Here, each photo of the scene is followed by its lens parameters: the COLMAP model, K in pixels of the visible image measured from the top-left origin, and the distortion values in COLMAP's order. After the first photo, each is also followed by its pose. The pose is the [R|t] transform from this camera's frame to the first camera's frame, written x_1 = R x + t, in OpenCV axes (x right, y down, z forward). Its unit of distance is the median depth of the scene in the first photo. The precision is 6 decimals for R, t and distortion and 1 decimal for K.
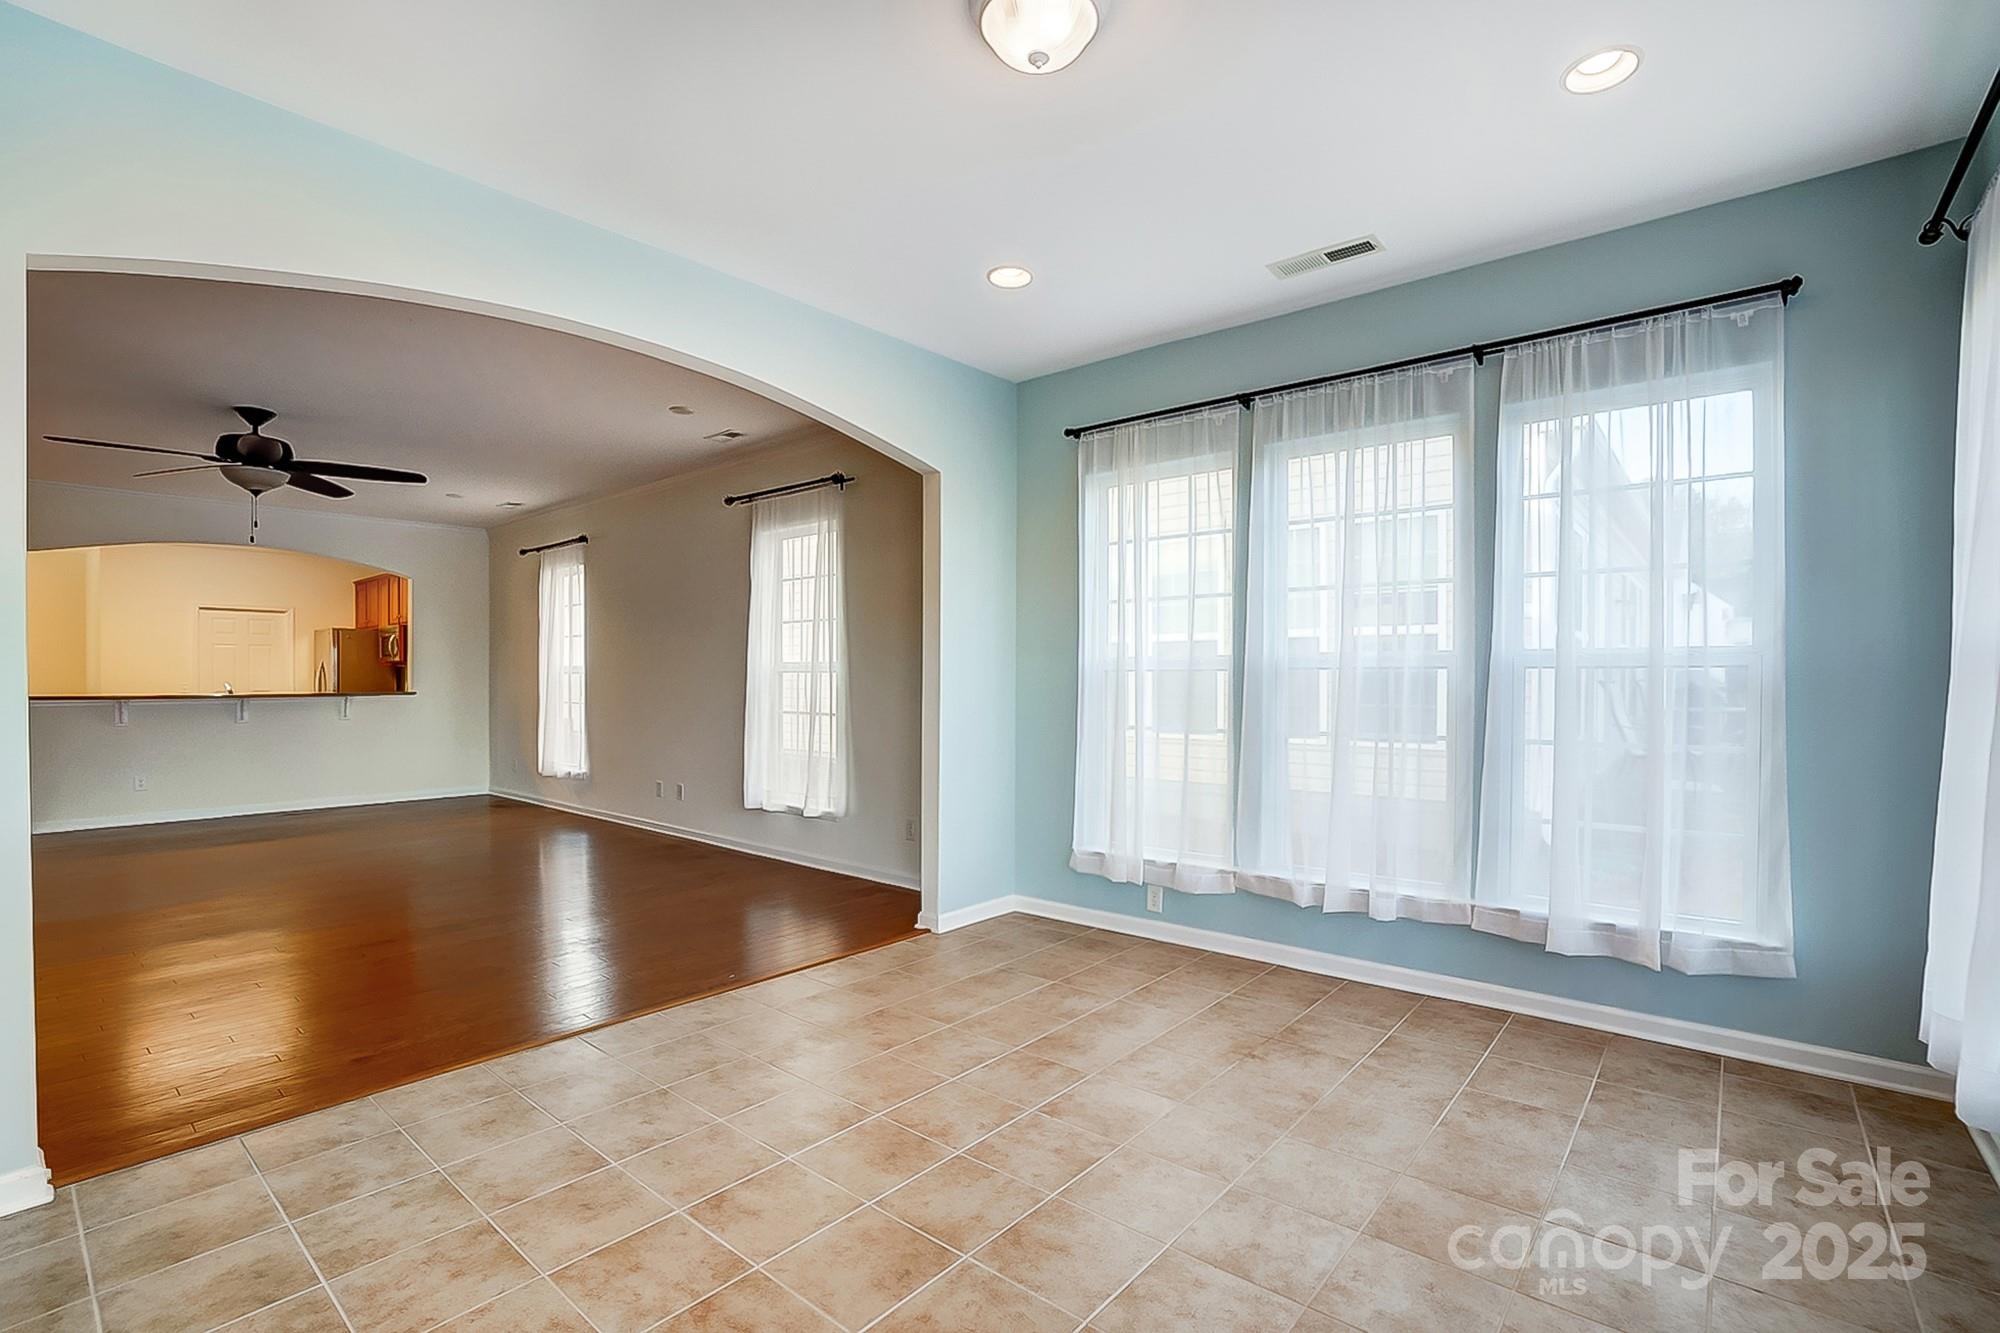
lens RADIAL K [[903.2, 0, 980.2], [0, 903.2, 682.2], [0, 0, 1]] dist [-0.042912, 0.009632]
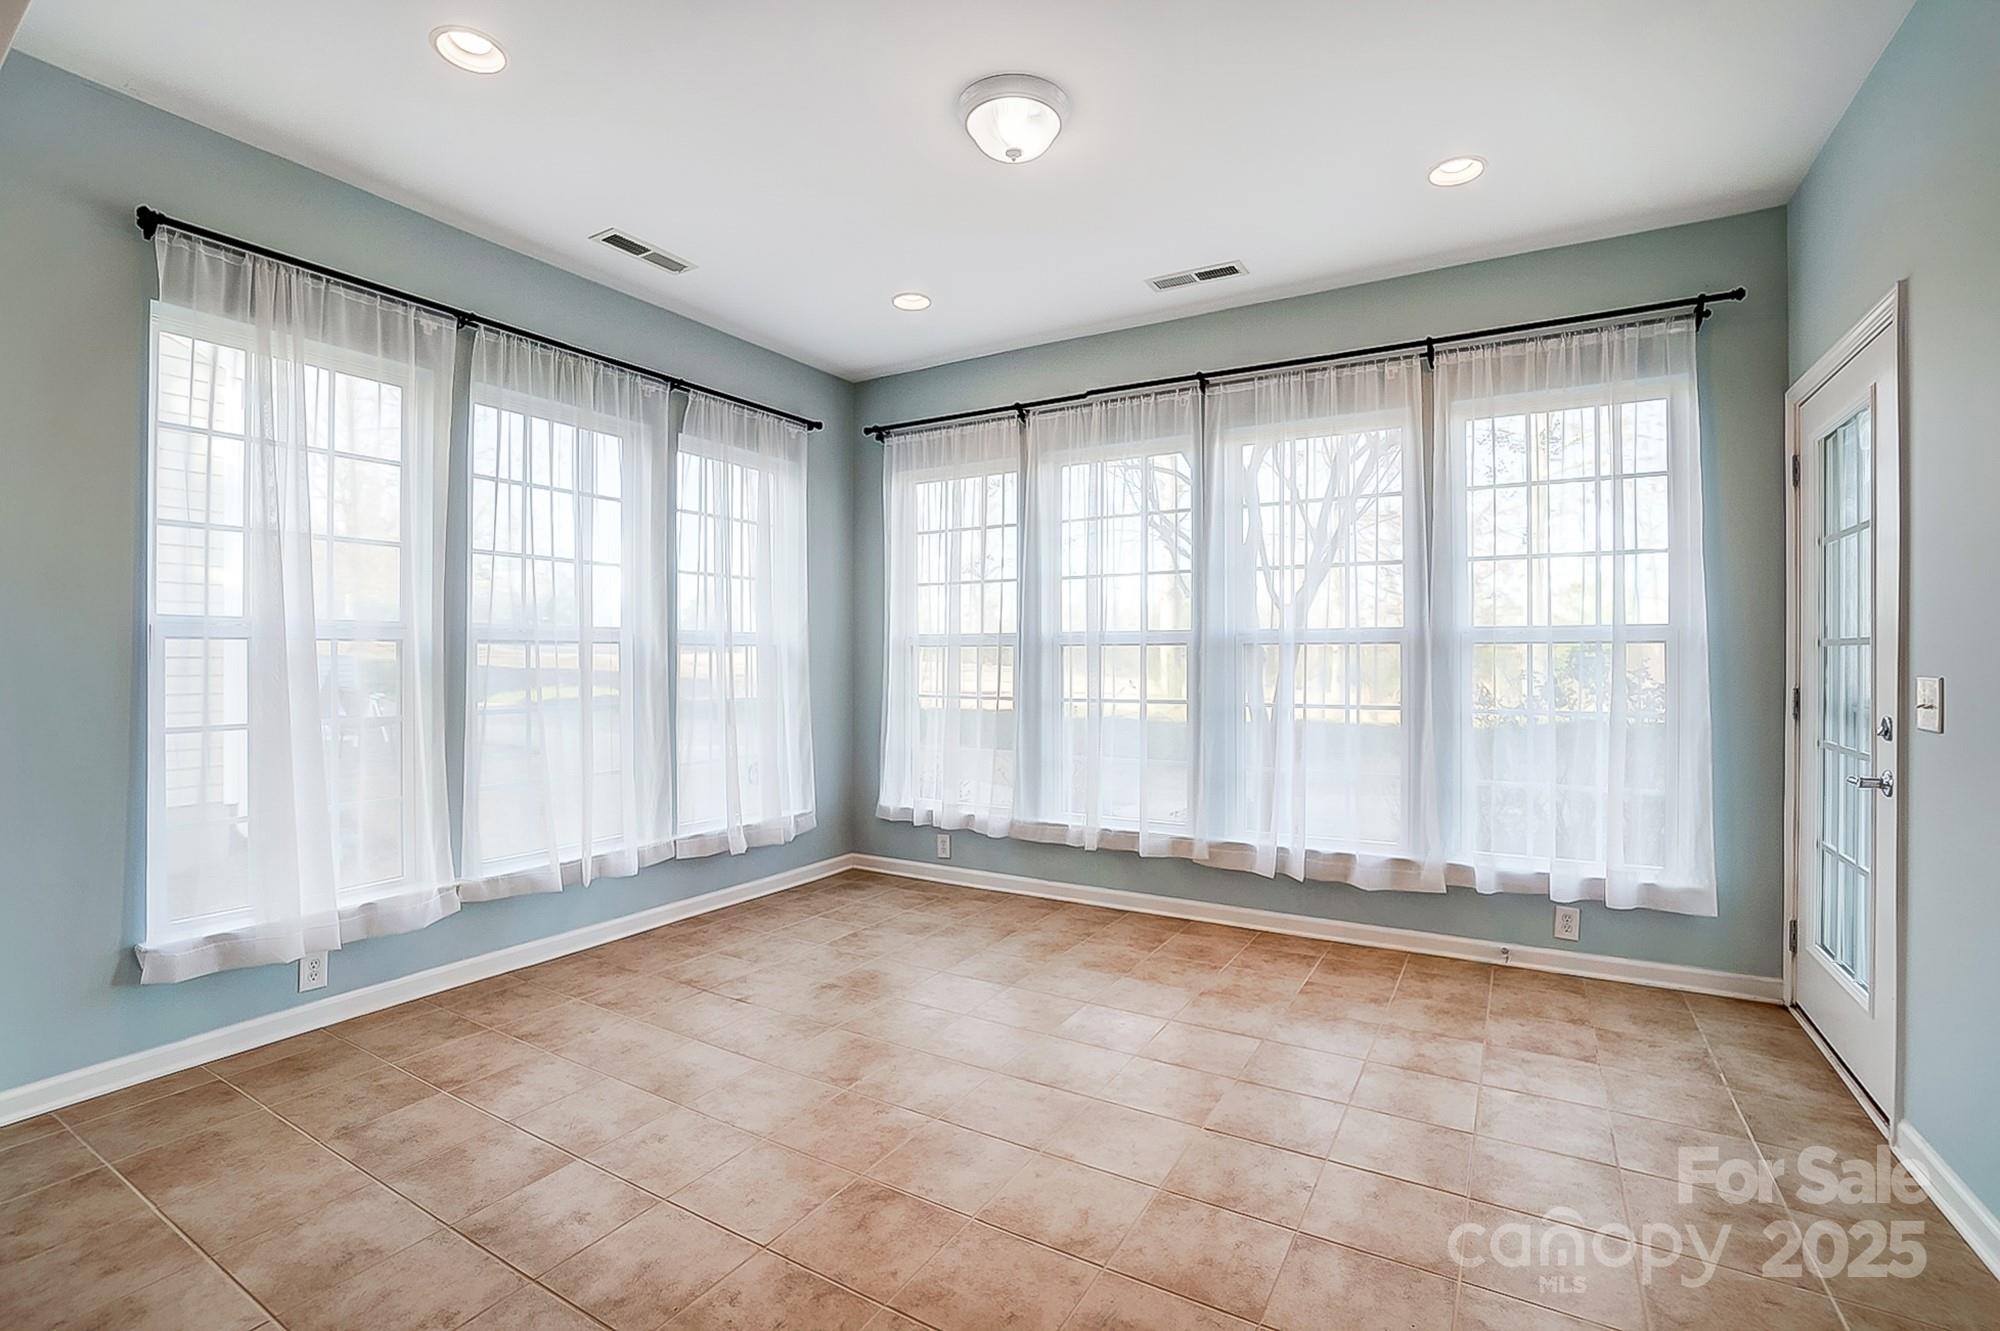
lens RADIAL K [[903.2, 0, 1001.2], [0, 903.2, 670.3], [0, 0, 1]] dist [-0.042912, 0.009632]
pose [[-0.167064, -0.013735, 0.985850, -0.727602], [0.004632, 0.999881, 0.014716, 0.002897], [-0.985935, 0.007025, -0.166980, 0.771023]]
